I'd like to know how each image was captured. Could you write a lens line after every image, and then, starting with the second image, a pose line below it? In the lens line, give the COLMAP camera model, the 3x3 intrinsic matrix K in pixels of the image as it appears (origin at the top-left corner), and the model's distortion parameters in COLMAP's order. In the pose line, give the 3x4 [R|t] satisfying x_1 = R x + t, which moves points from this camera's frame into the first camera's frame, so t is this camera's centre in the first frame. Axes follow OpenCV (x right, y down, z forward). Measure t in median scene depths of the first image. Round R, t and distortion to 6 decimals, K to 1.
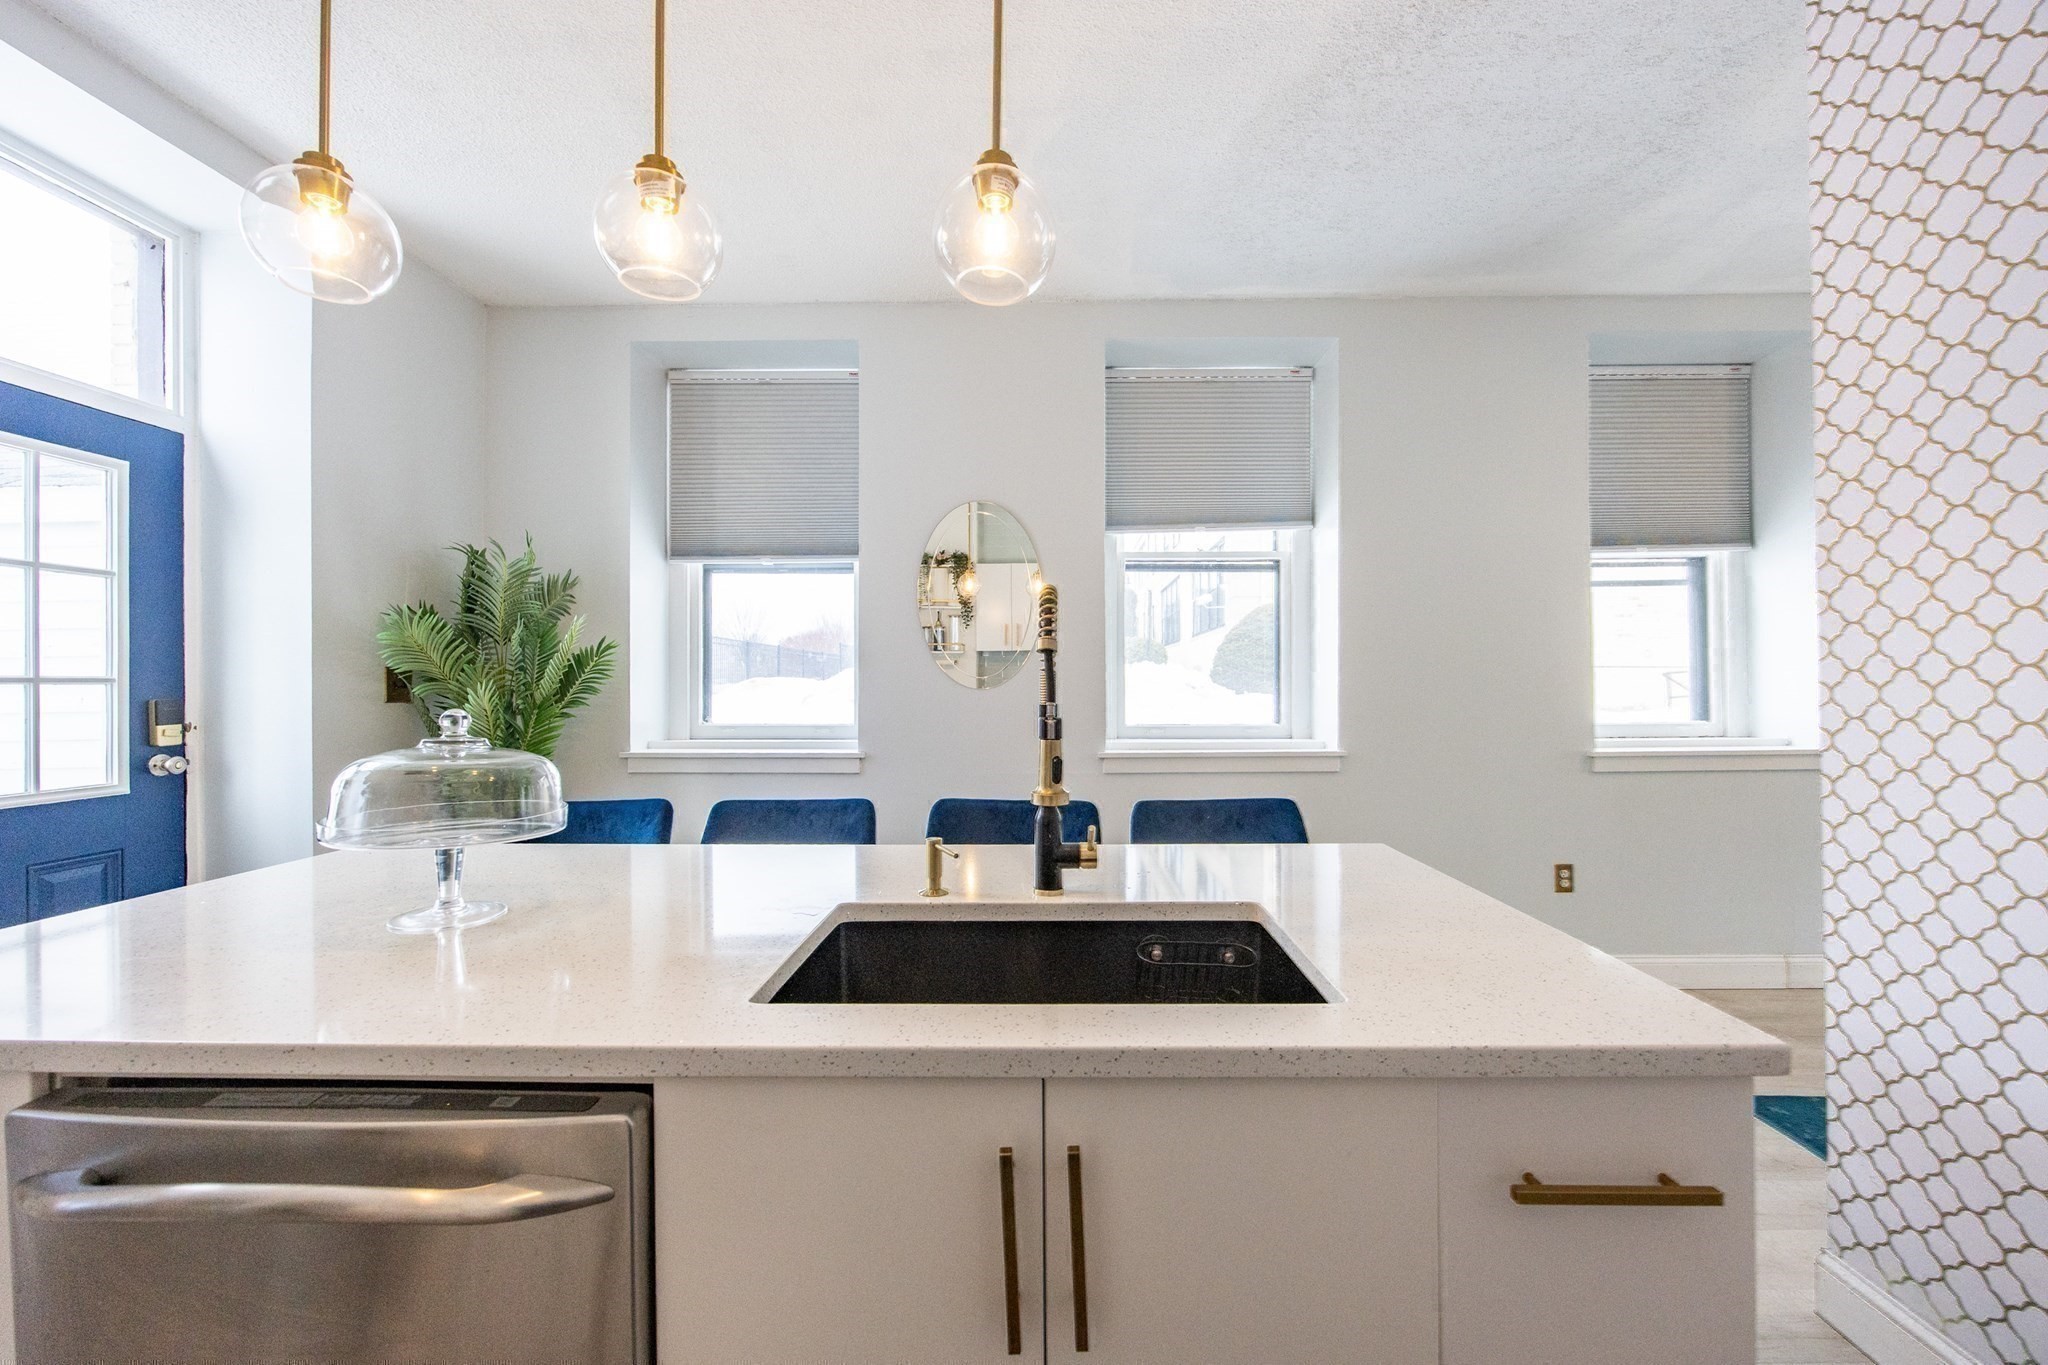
lens RADIAL K [[807.3, 0, 1024.0], [0, 807.3, 682.5], [0, 0, 1]] dist [-0.002835, -0.000104]
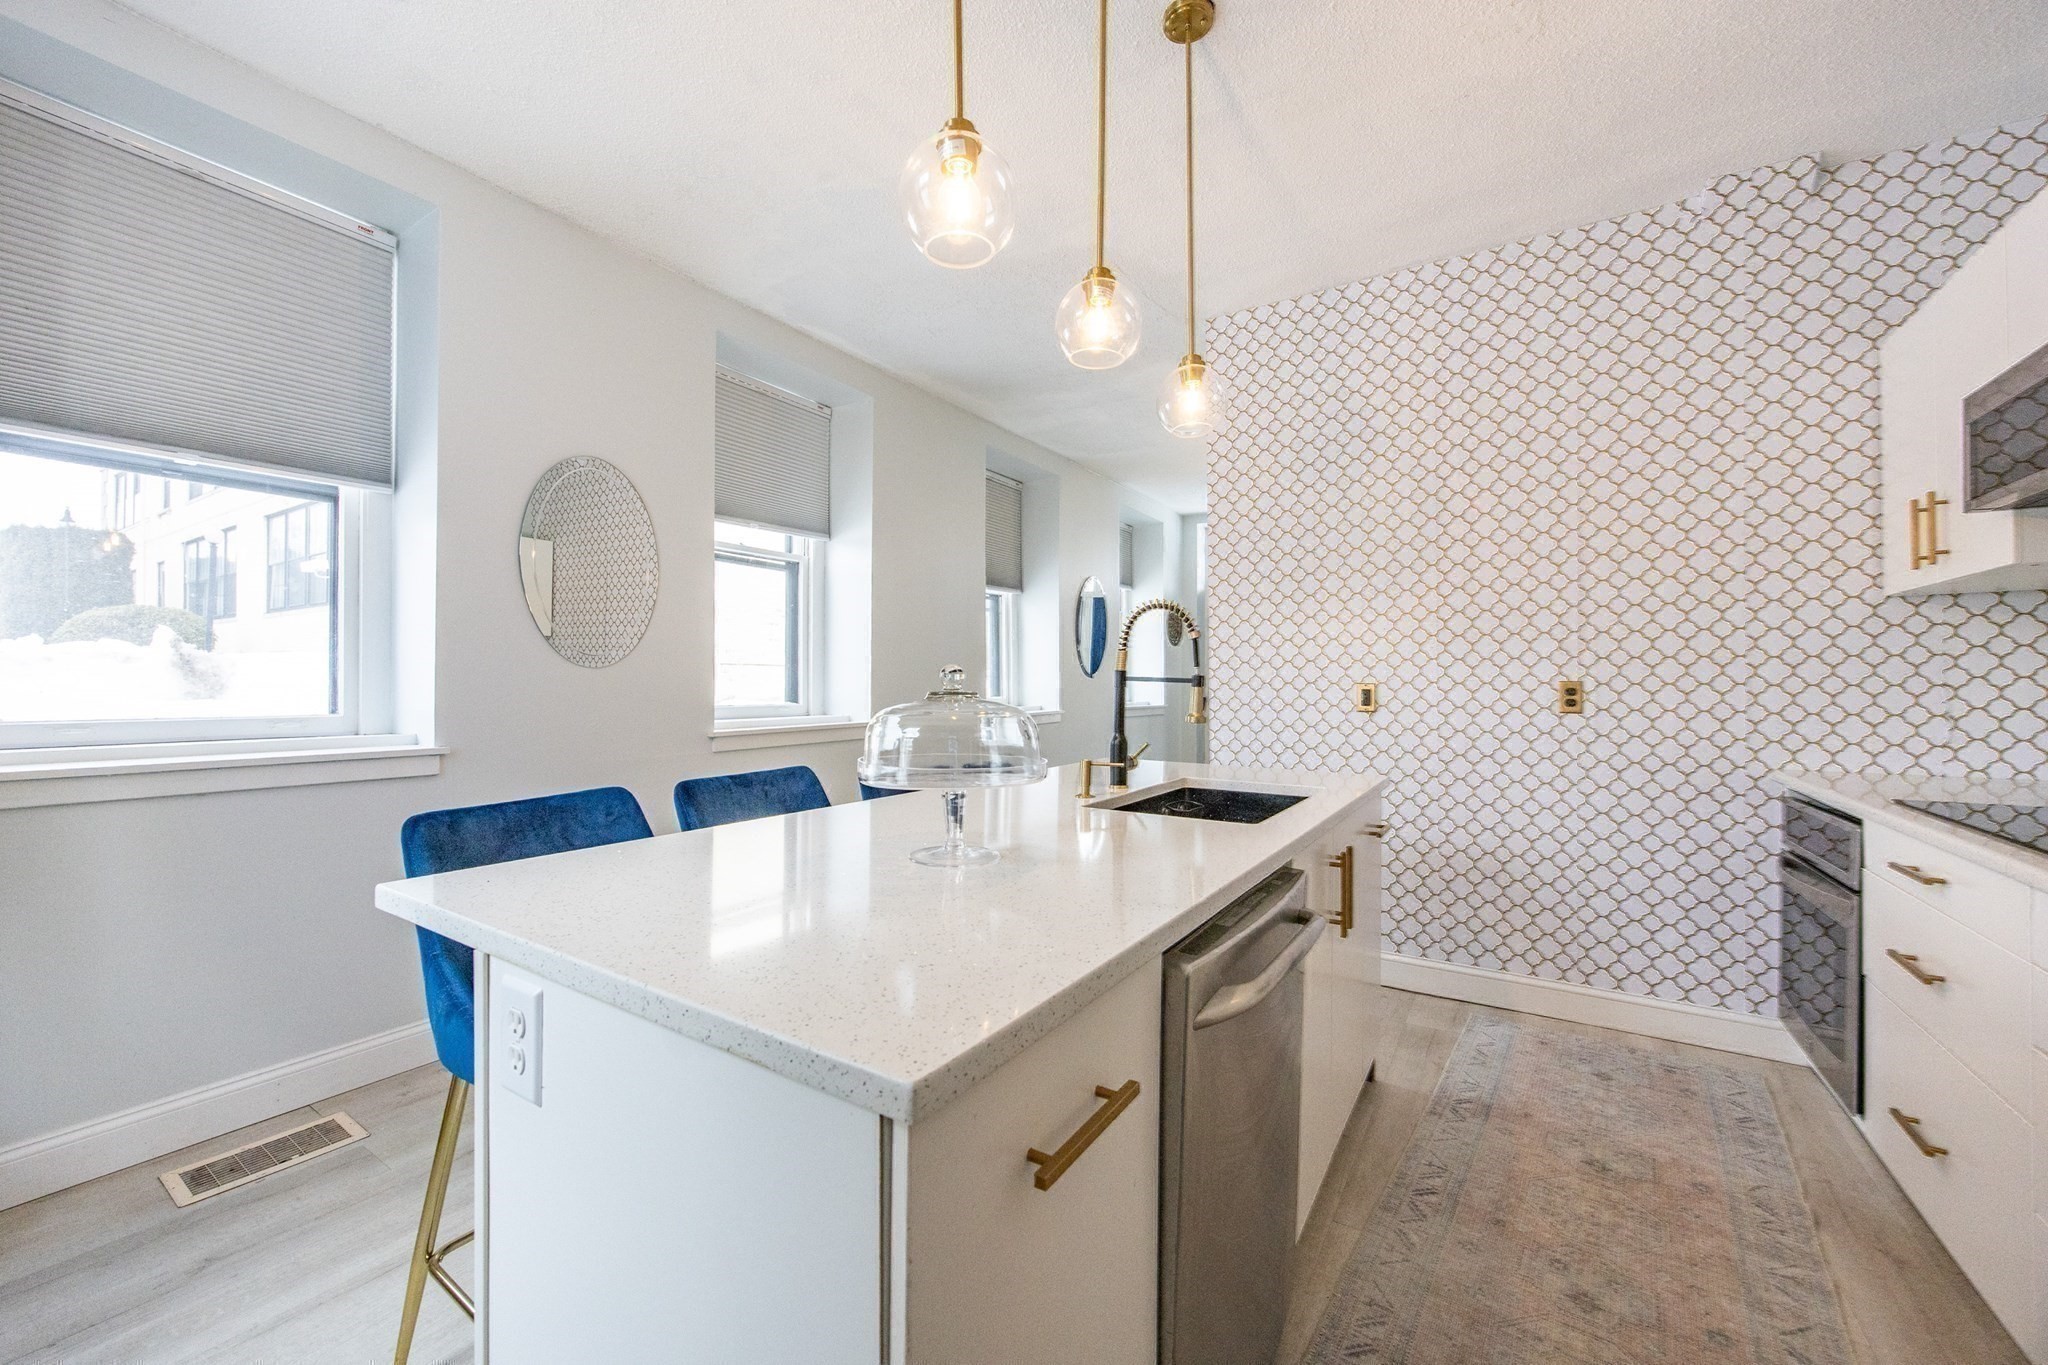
lens RADIAL K [[794.3, 0, 1024.0], [0, 794.3, 682.5], [0, 0, 1]] dist [-0.005673, -0.000264]
pose [[0.525568, 0.003078, 0.850746, -0.550730], [-0.006592, 0.999978, 0.000455, 0.020567], [-0.850726, -0.005847, 0.525576, 0.136510]]
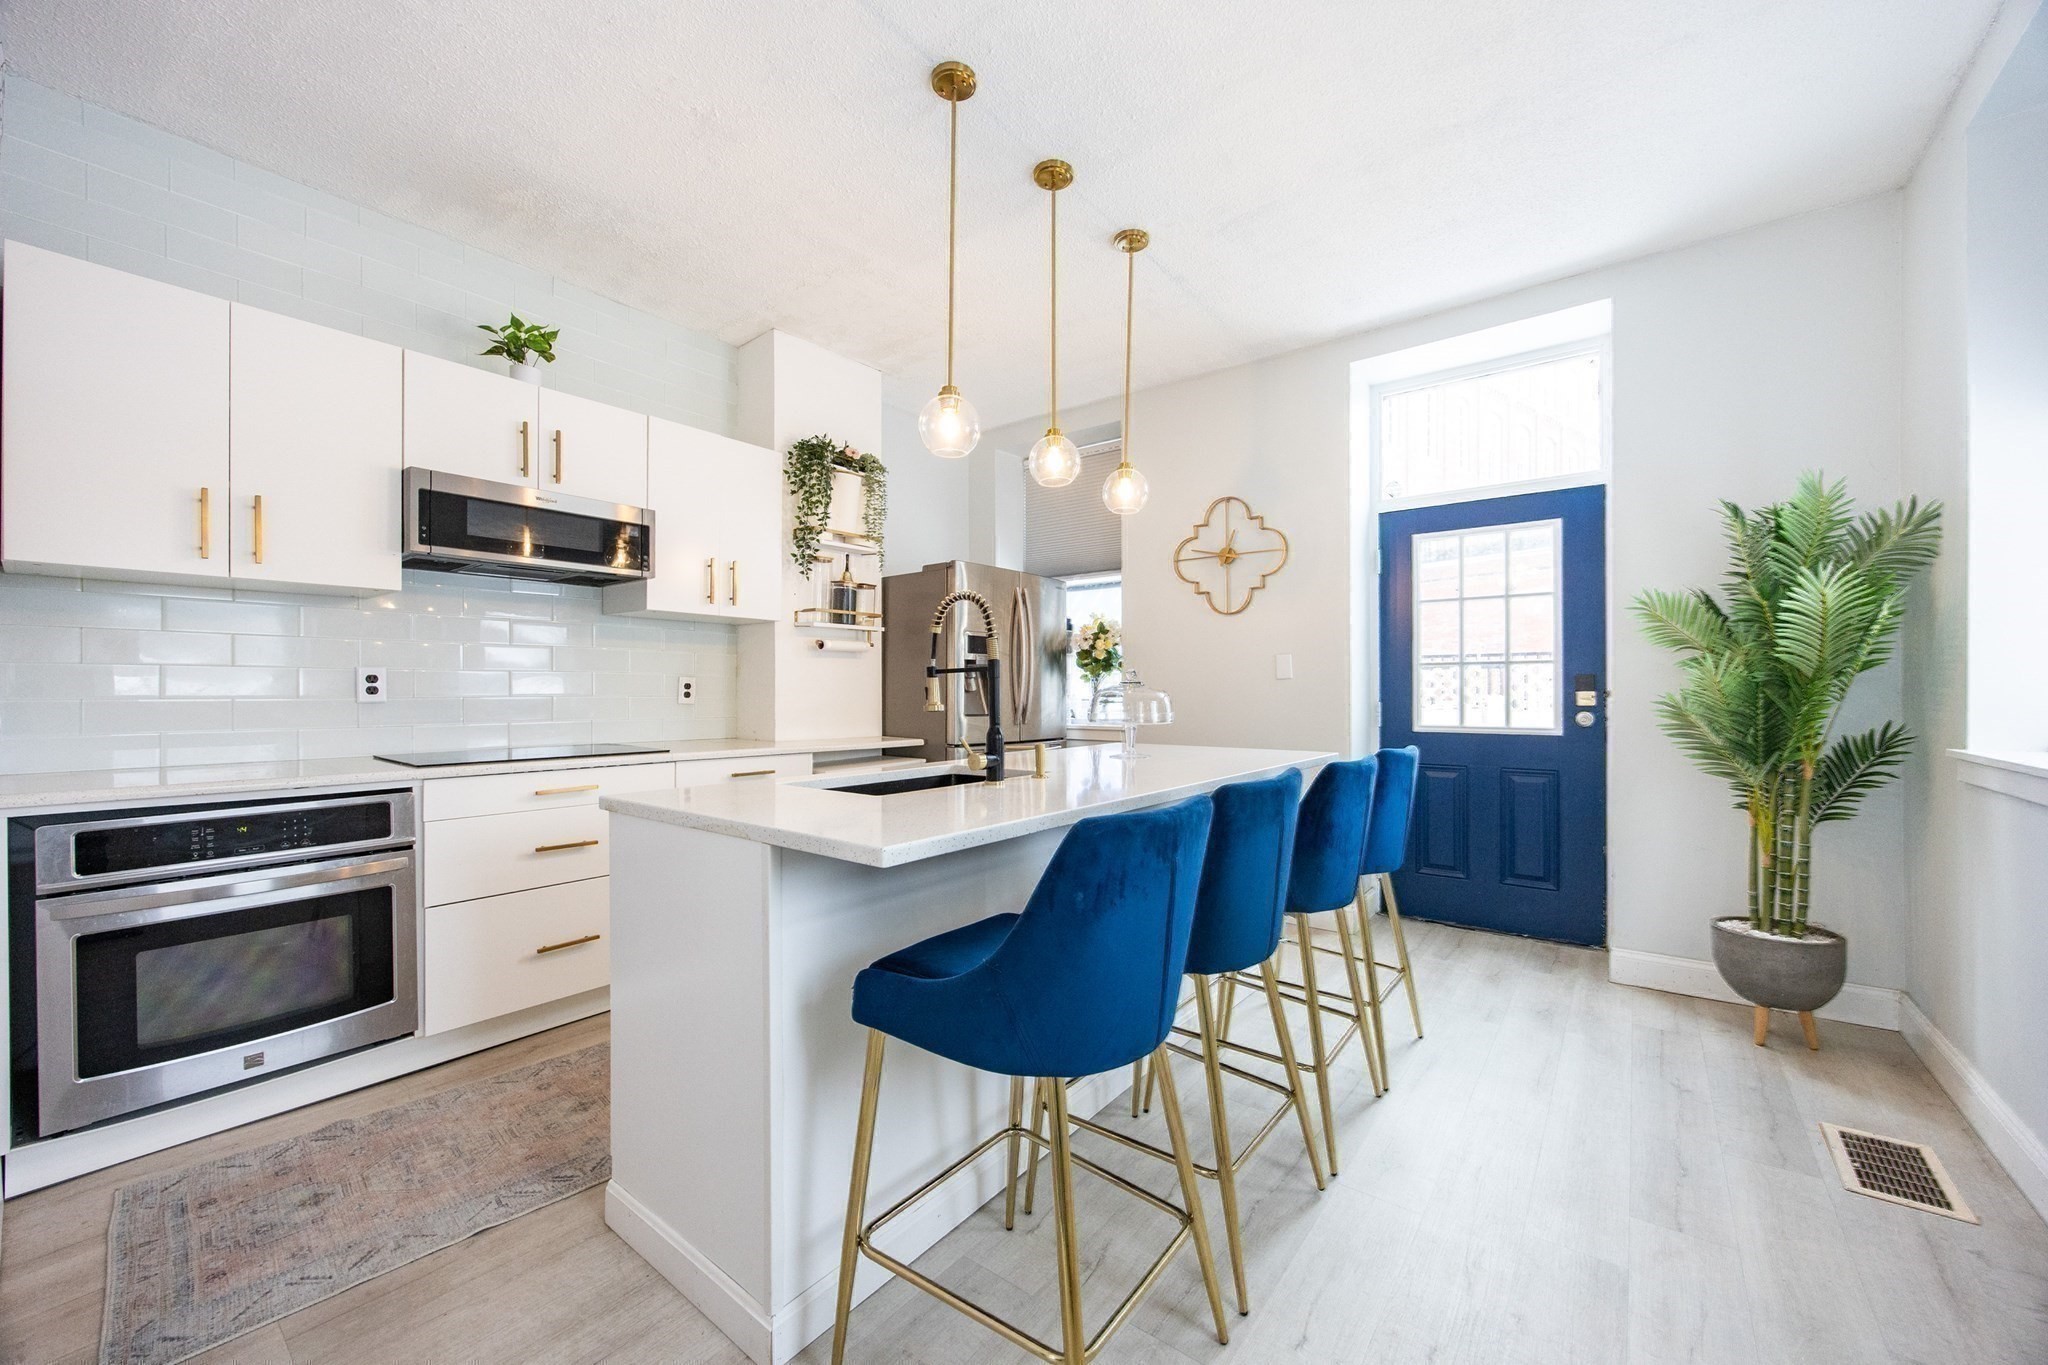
lens RADIAL K [[773.1, 0, 1032.0], [0, 773.1, 696.0], [0, 0, 1]] dist [-0.001917, -0.000209]
pose [[-0.601513, 0.009140, -0.798810, 0.481279], [0.004240, 0.999957, 0.008249, 0.033783], [0.798851, 0.001575, -0.601526, 0.776426]]
